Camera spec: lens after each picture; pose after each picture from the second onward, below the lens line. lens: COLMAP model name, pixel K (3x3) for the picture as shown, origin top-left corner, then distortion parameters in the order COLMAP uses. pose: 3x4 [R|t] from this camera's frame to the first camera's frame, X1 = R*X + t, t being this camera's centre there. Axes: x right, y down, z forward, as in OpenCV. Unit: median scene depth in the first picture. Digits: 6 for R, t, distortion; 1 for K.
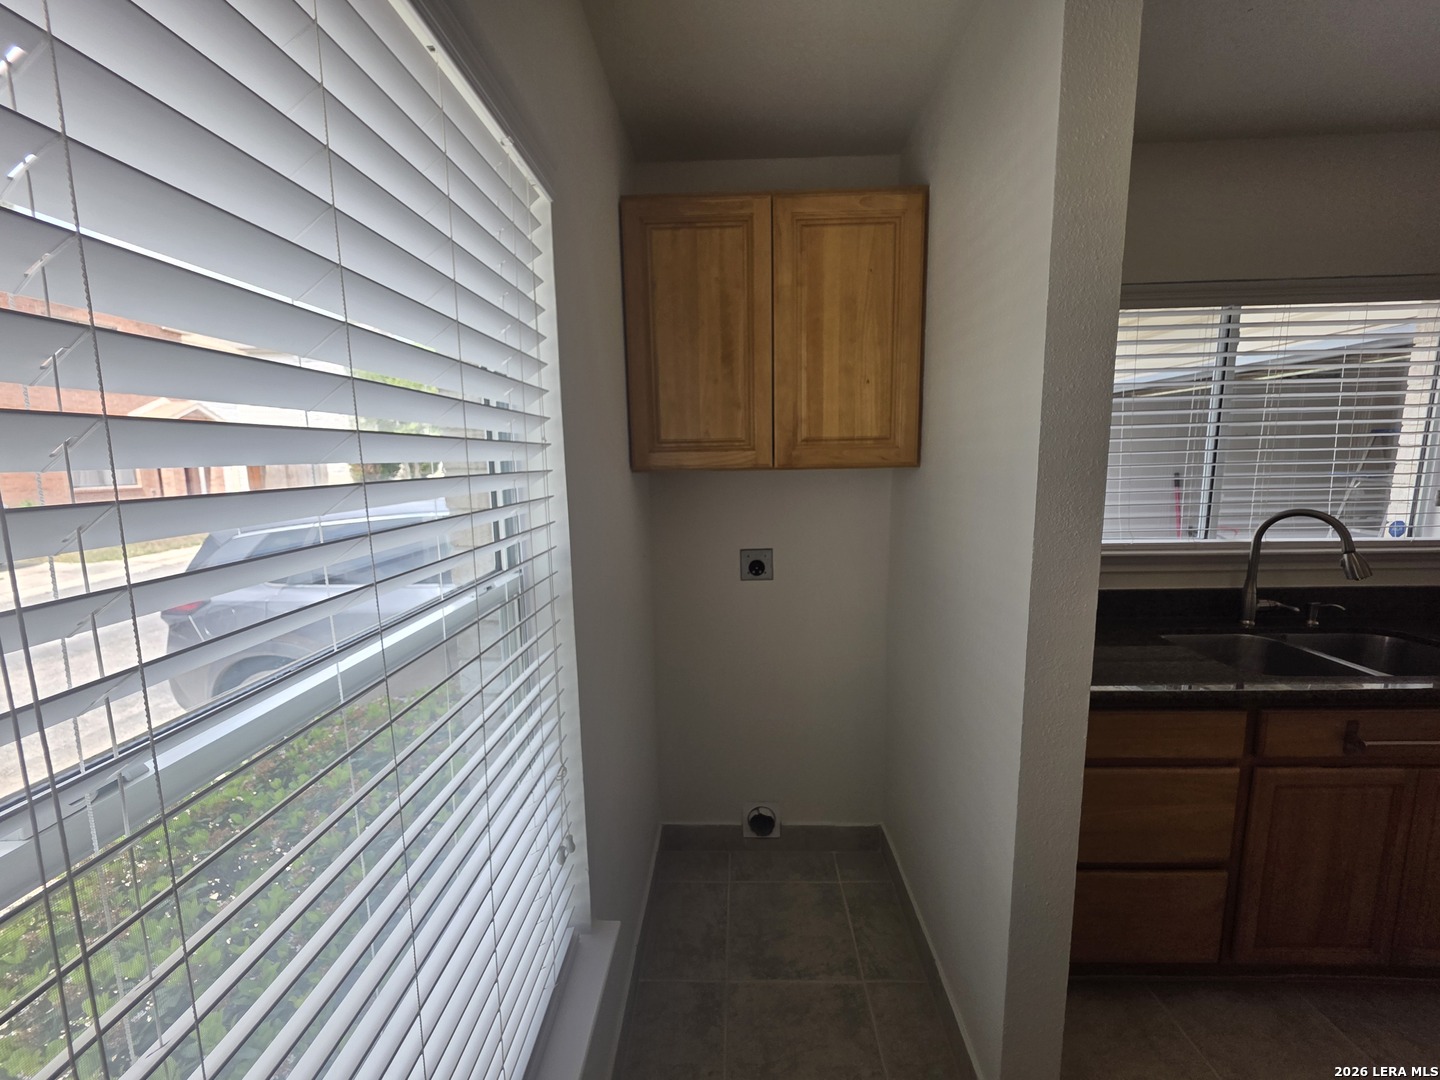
lens RADIAL K [[576.5, 0, 719.3], [0, 576.5, 537.9], [0, 0, 1]] dist [-0.003950, -0.000992]
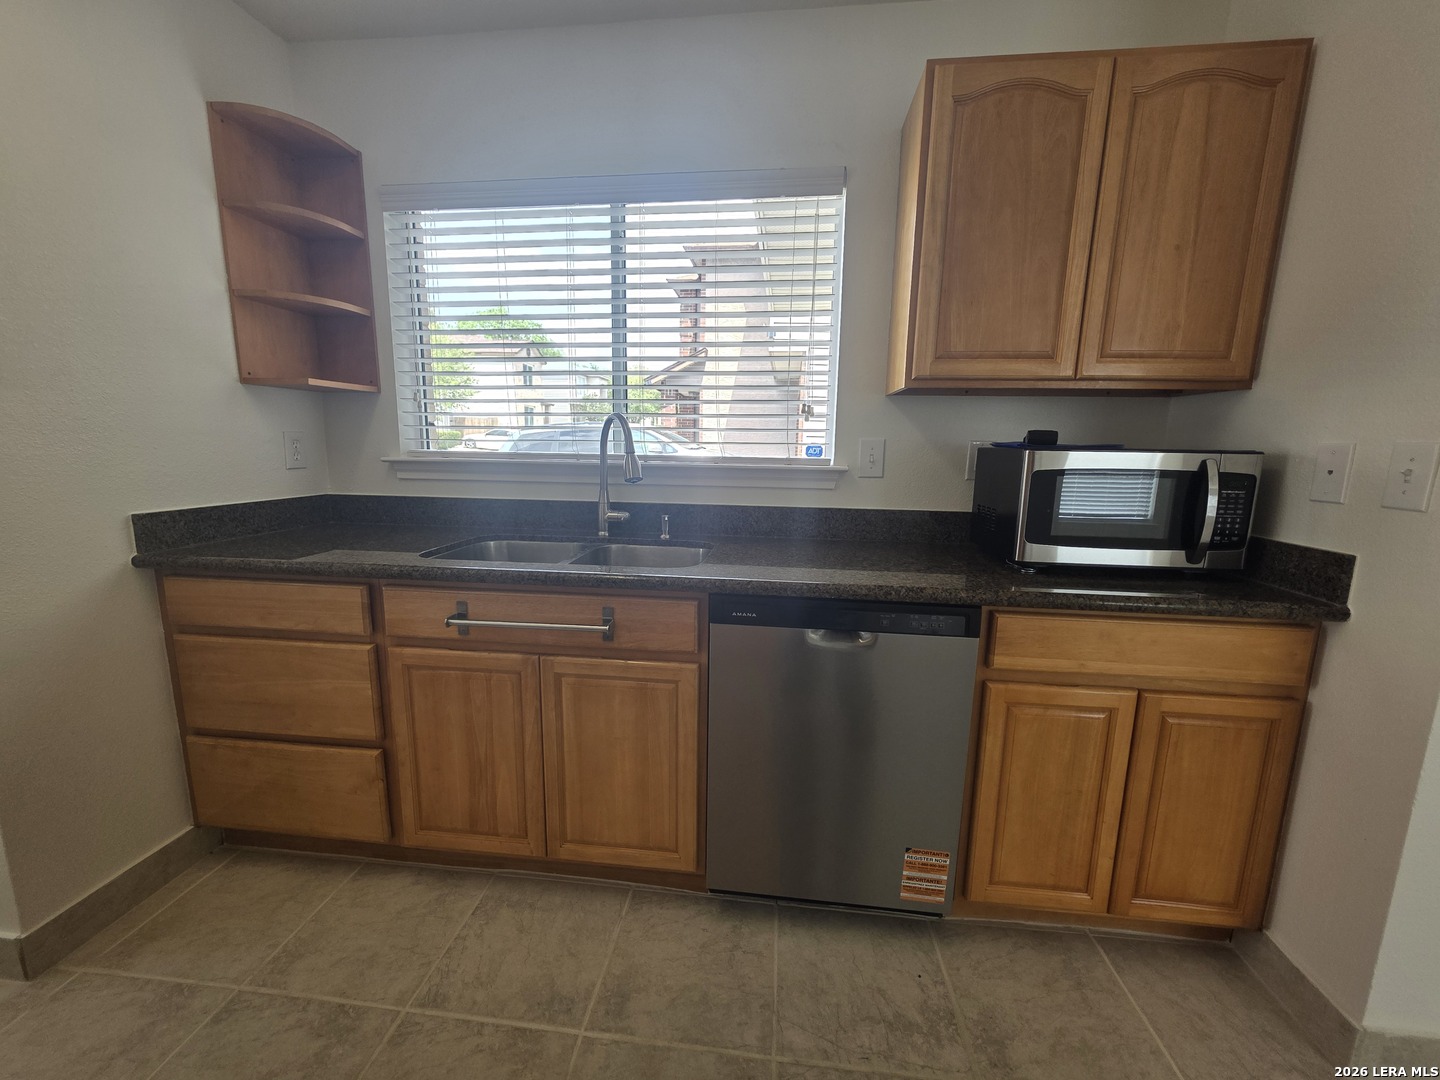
lens RADIAL K [[576.5, 0, 718.8], [0, 576.5, 539.6], [0, 0, 1]] dist [-0.003950, -0.000992]
pose [[0.997044, 0.036207, -0.067767, 1.522540], [-0.035050, 0.999220, 0.018184, 0.167776], [0.068372, -0.015755, 0.997535, 0.031934]]
